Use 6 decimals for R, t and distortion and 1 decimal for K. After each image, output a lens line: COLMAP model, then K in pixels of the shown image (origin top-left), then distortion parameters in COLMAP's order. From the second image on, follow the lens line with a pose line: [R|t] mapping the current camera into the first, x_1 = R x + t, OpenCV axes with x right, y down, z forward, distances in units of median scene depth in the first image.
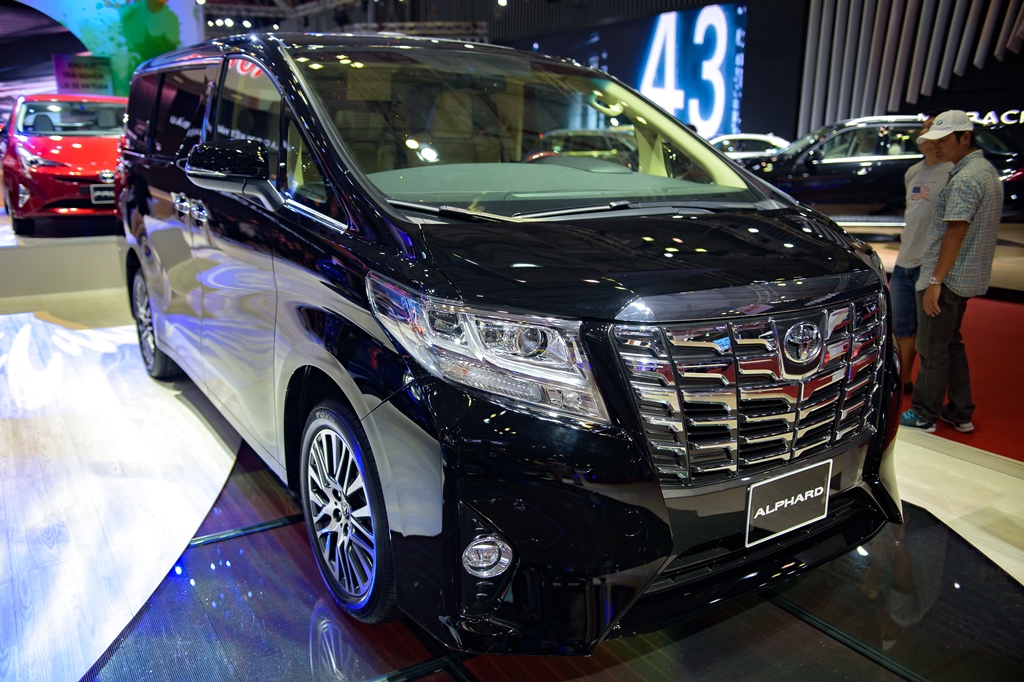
lens RADIAL K [[779.5, 0, 512.3], [0, 779.5, 350.0], [0, 0, 1]] dist [0.002820, 0.005393]
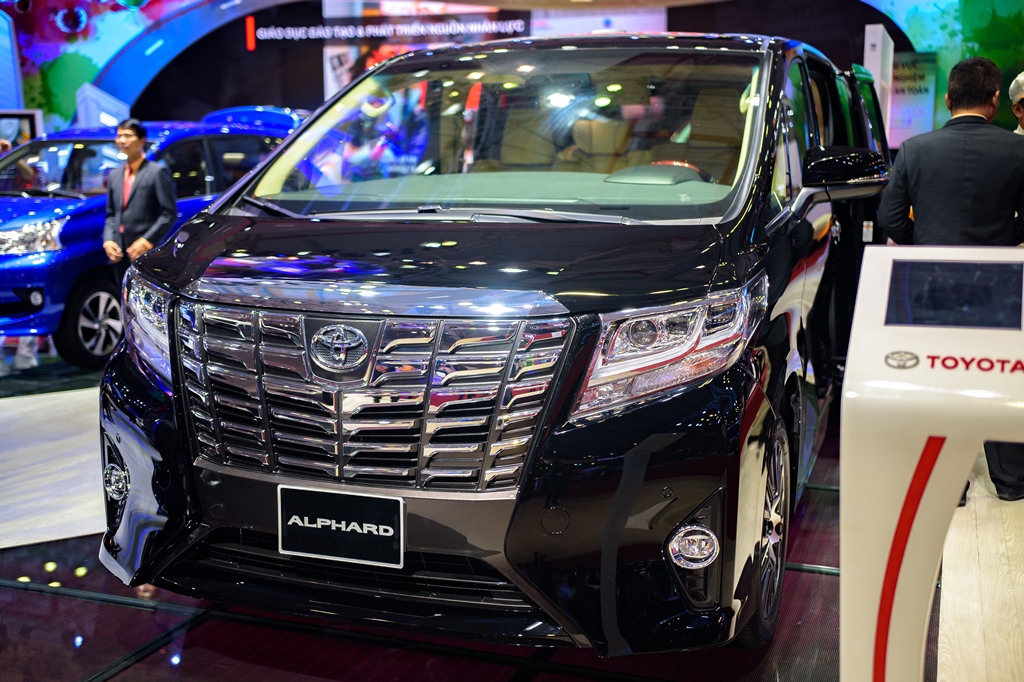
lens RADIAL K [[1225.9, 0, 511.9], [0, 1225.9, 338.4], [0, 0, 1]] dist [0.002298, 0.000000]
pose [[0.604663, 0.107512, -0.789192, 0.184659], [-0.202638, 0.979009, -0.021886, -0.003239], [0.770273, 0.173154, 0.613756, 0.028353]]
